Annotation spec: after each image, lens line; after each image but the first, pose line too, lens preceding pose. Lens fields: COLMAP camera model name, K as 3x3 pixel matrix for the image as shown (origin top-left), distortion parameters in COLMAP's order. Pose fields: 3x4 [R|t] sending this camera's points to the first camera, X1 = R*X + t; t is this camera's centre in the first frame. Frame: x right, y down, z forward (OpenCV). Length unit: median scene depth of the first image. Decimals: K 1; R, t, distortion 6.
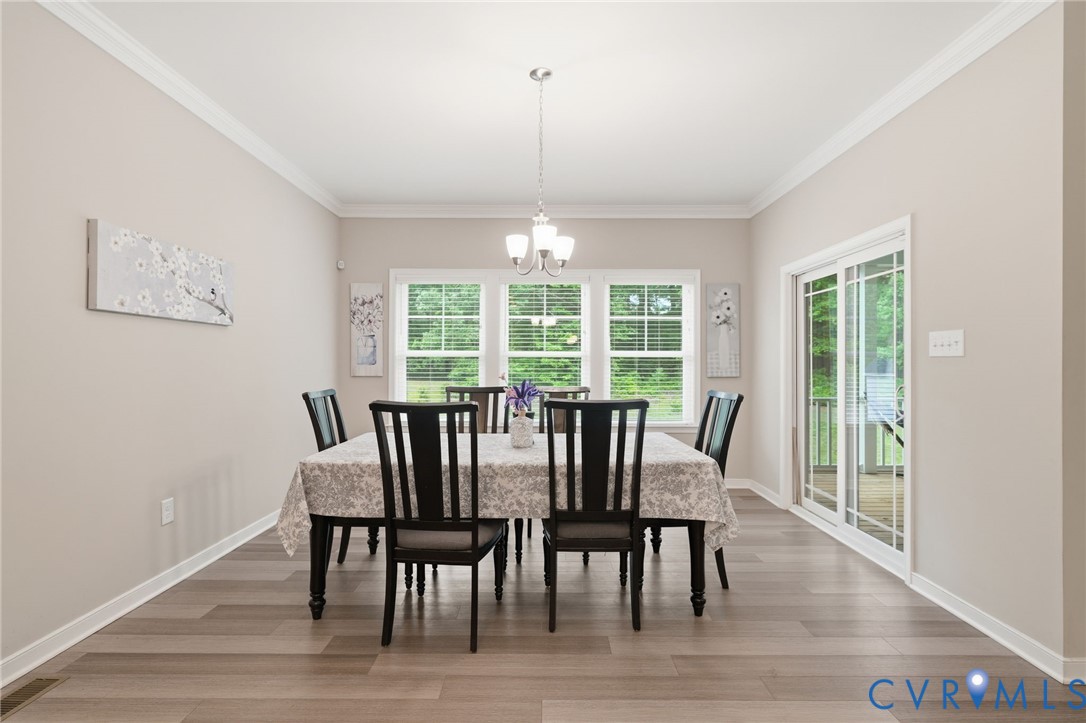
lens RADIAL K [[510.3, 0, 543.0], [0, 510.3, 361.5], [0, 0, 1]] dist [0.000597, 0.000033]
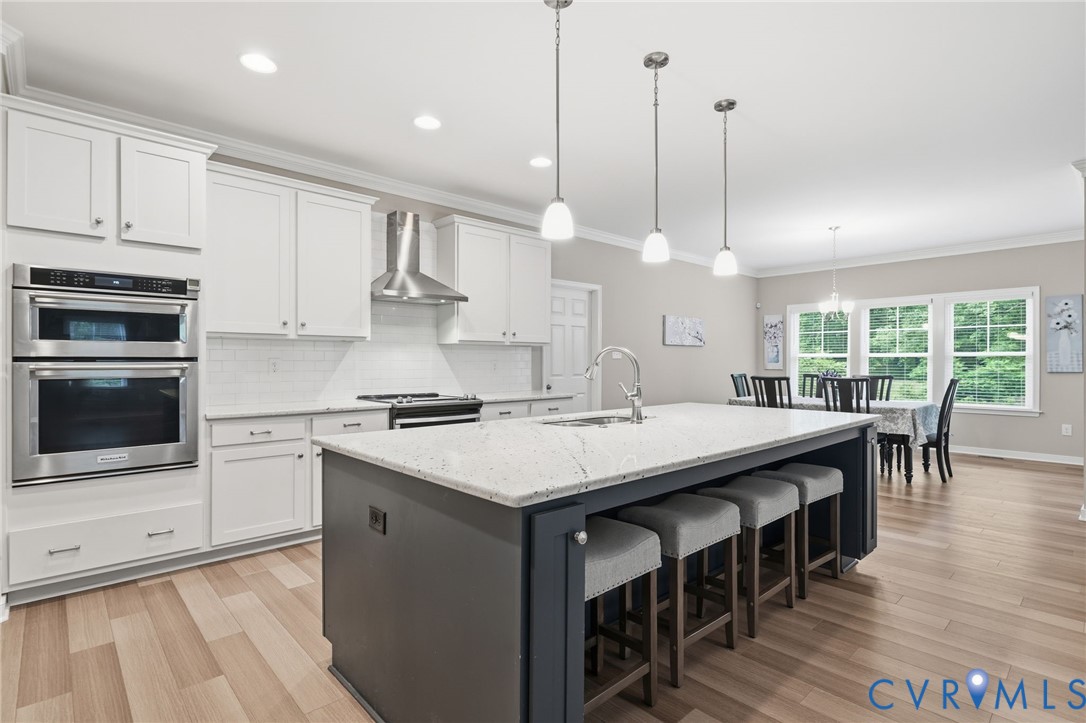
lens RADIAL K [[532.6, 0, 542.3], [0, 532.6, 364.4], [0, 0, 1]] dist [0.000939, -0.000269]
pose [[0.677941, 0.001086, -0.735116, 0.446232], [0.006515, 0.999951, 0.007485, -0.006158], [0.735088, -0.009864, 0.677900, -0.786484]]
